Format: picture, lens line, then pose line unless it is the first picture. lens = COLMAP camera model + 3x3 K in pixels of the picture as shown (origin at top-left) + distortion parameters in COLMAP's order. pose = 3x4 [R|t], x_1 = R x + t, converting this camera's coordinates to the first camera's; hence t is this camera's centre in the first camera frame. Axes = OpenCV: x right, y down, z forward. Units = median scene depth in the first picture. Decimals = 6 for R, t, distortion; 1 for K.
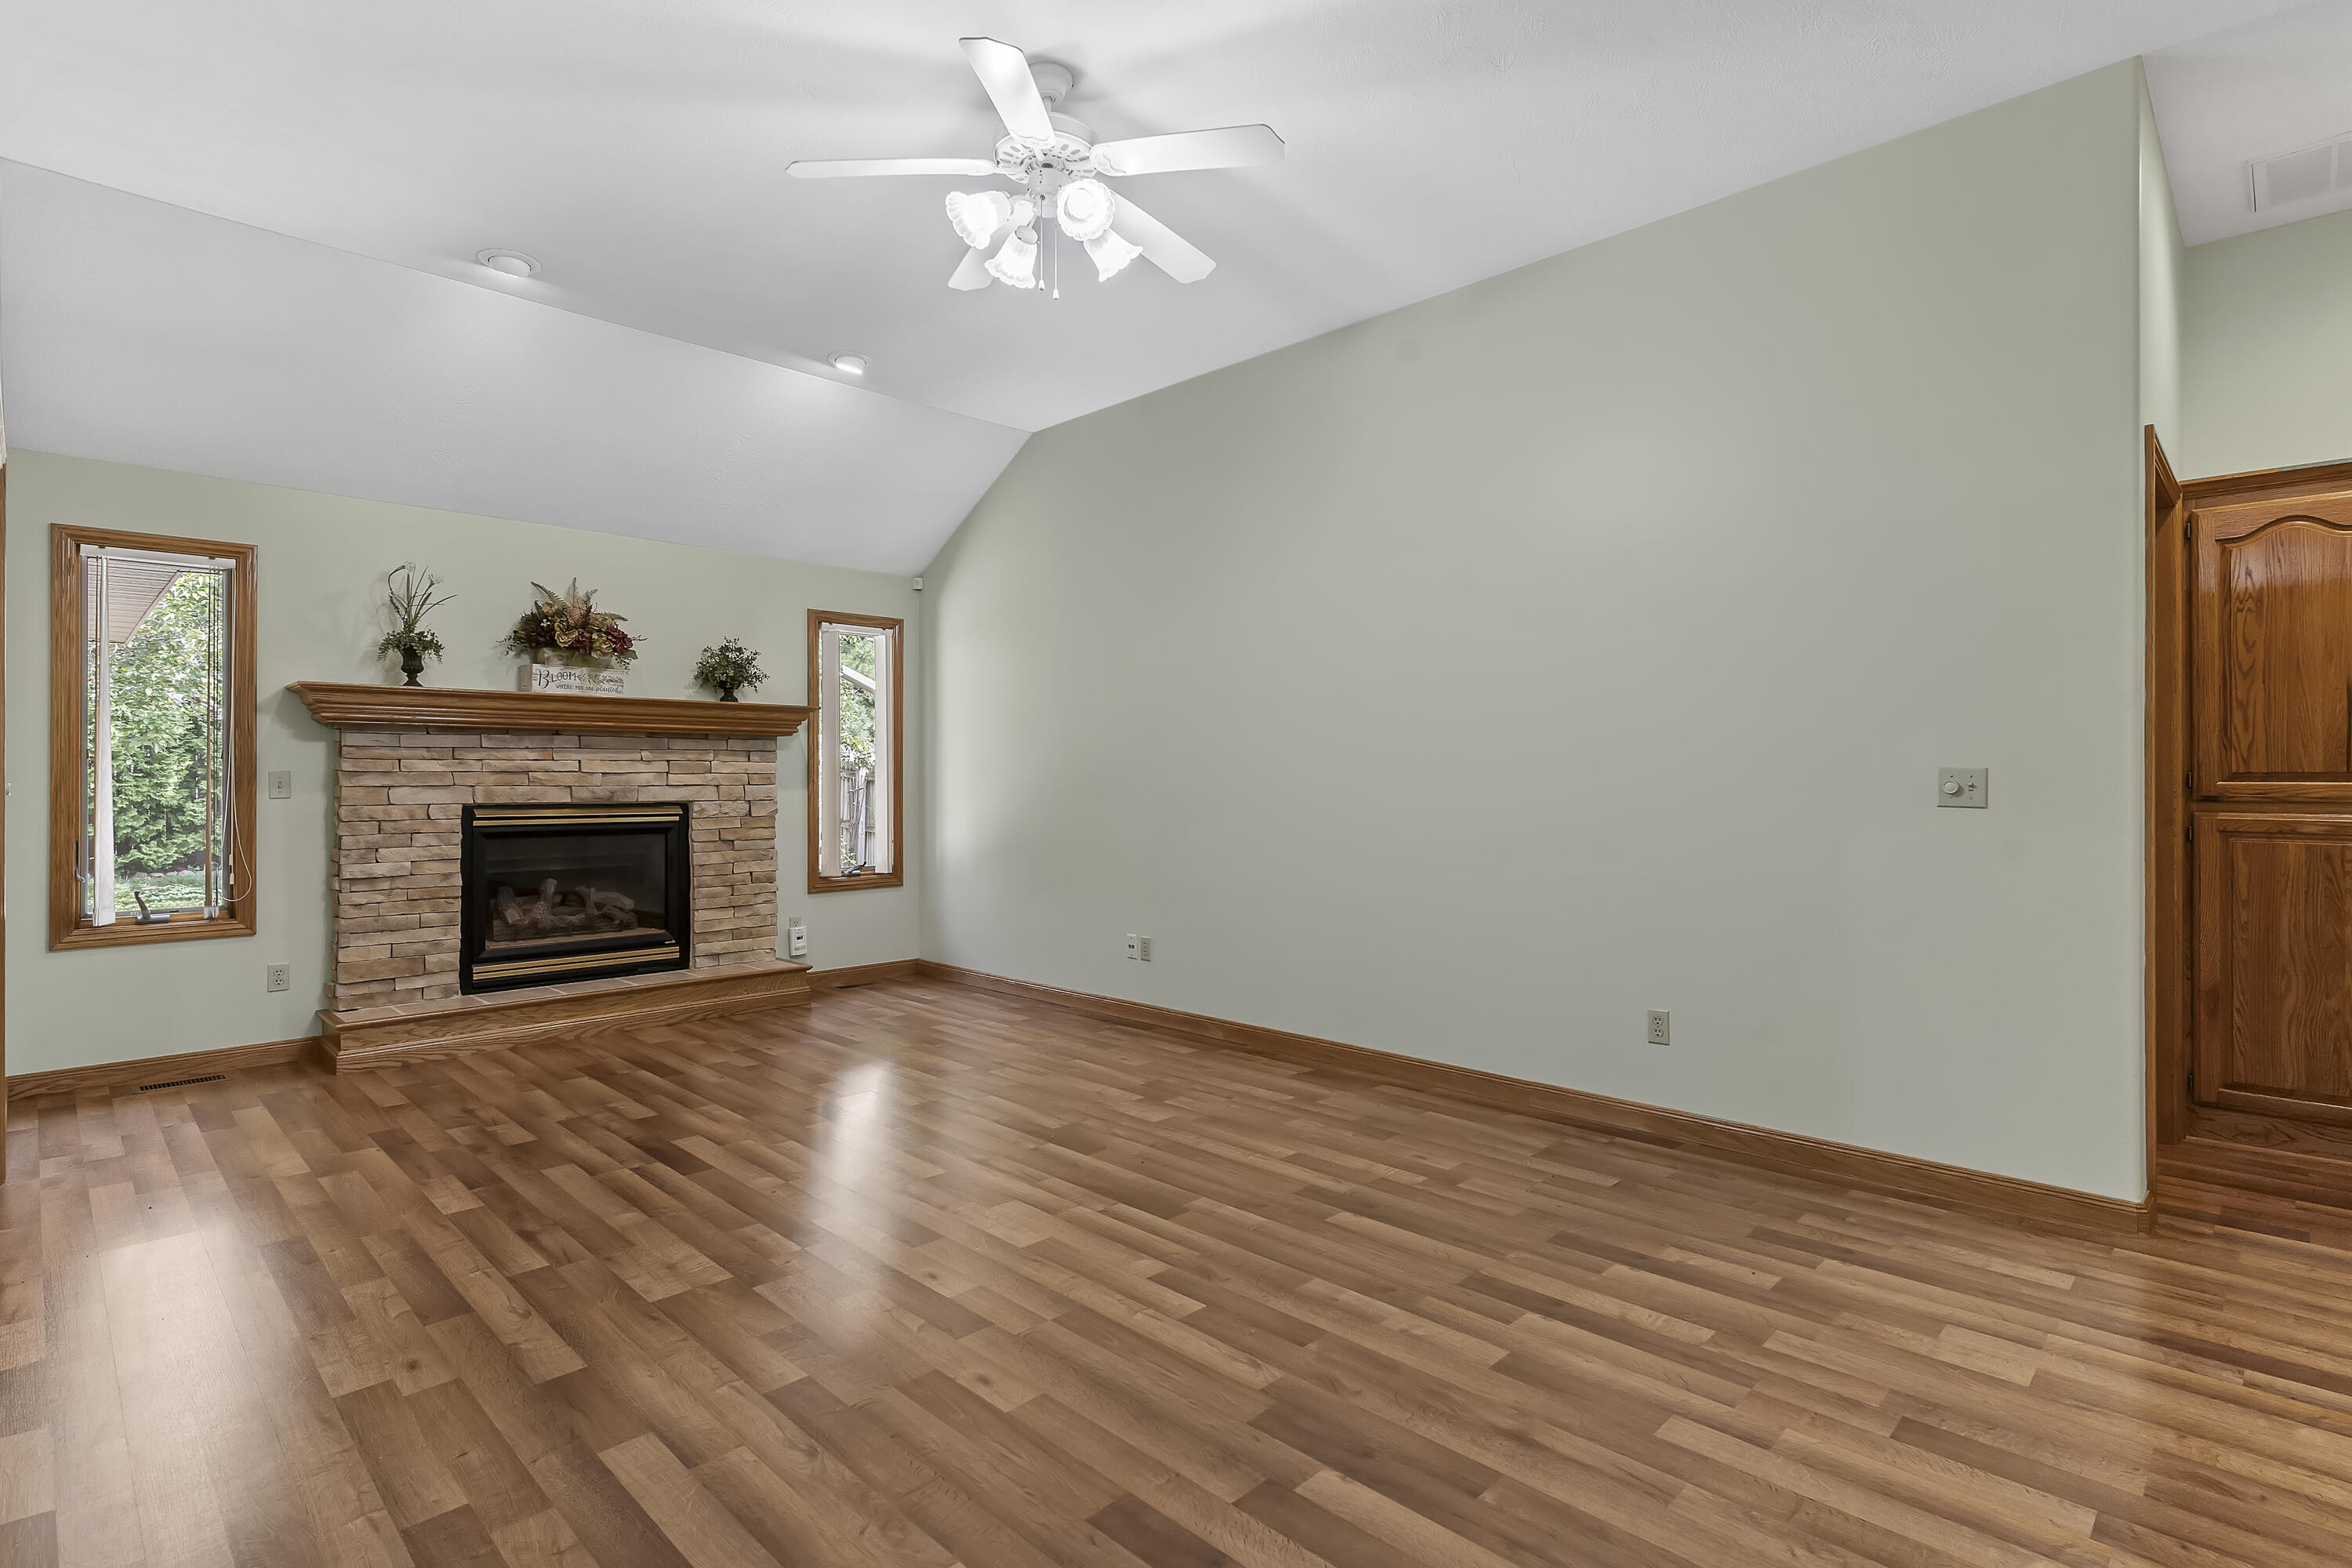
lens RADIAL K [[1136.0, 0, 1163.6], [0, 1136.0, 768.0], [0, 0, 1]] dist [0.001632, -0.000253]
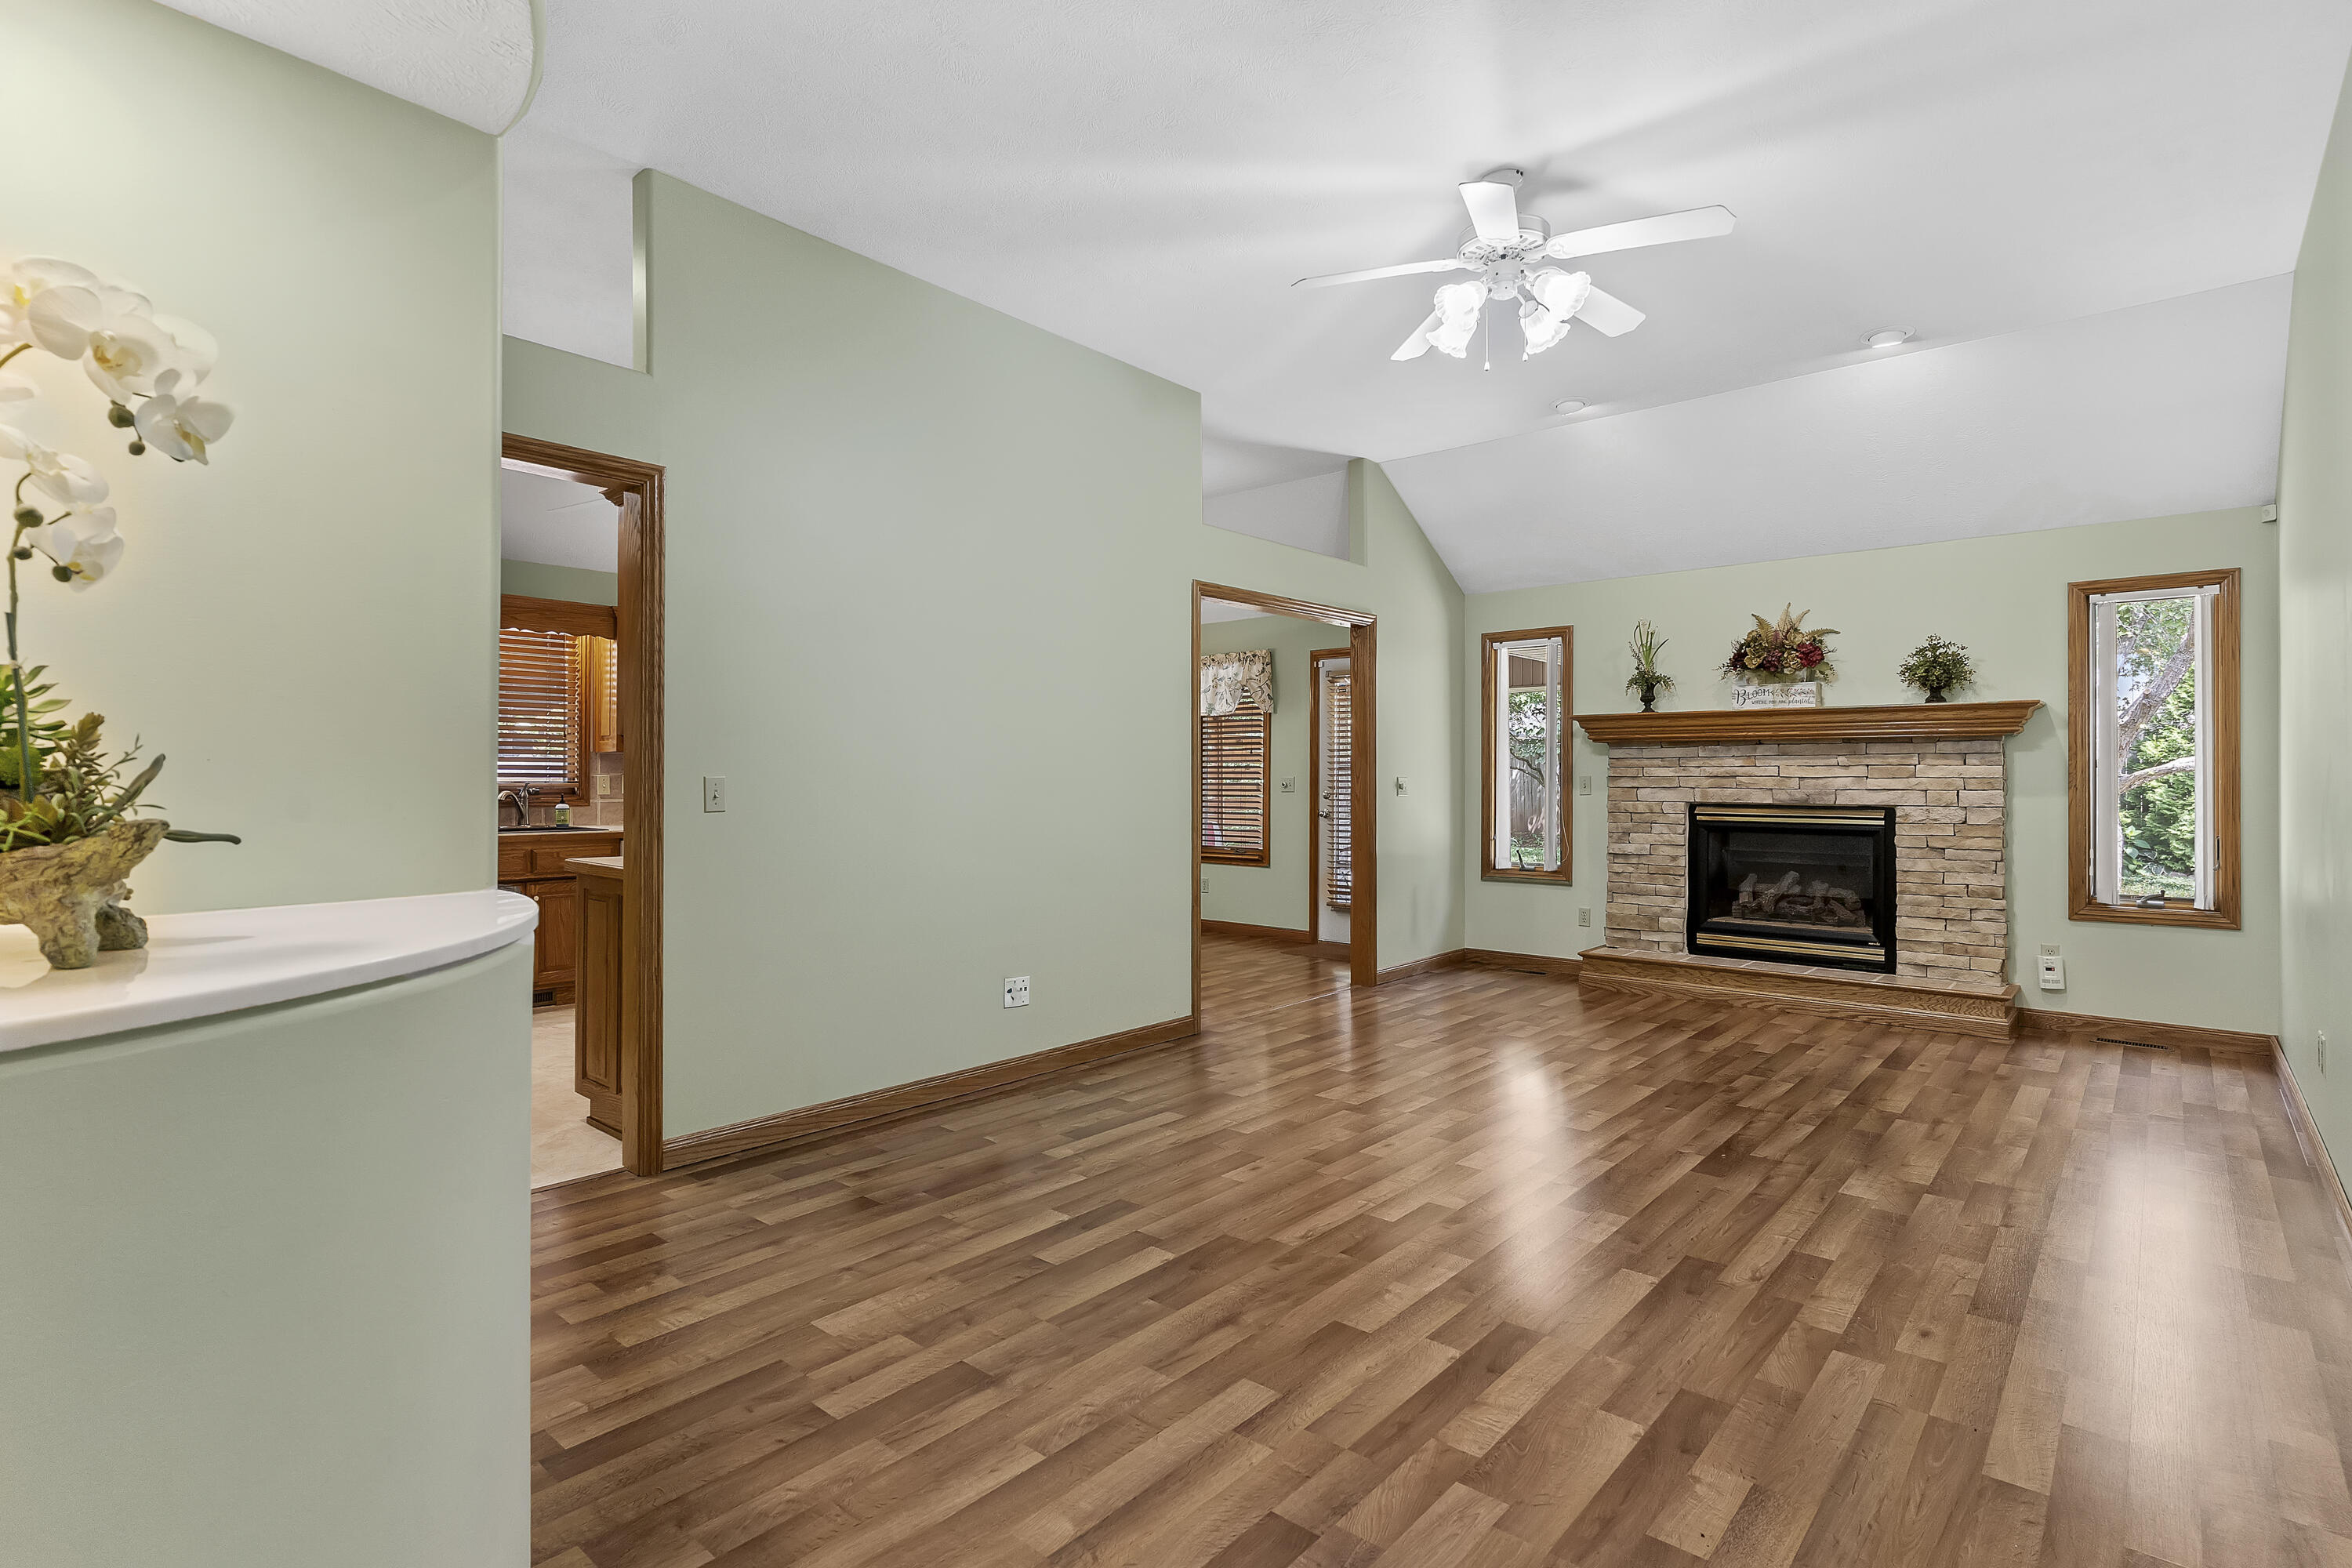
lens RADIAL K [[1136.0, 0, 1164.9], [0, 1136.0, 785.3], [0, 0, 1]] dist [0.001632, -0.000253]
pose [[0.067607, 0.006892, -0.997688, 0.599127], [0.006342, 0.999953, 0.007338, 0.000042], [0.997692, -0.006823, 0.067560, 0.334141]]
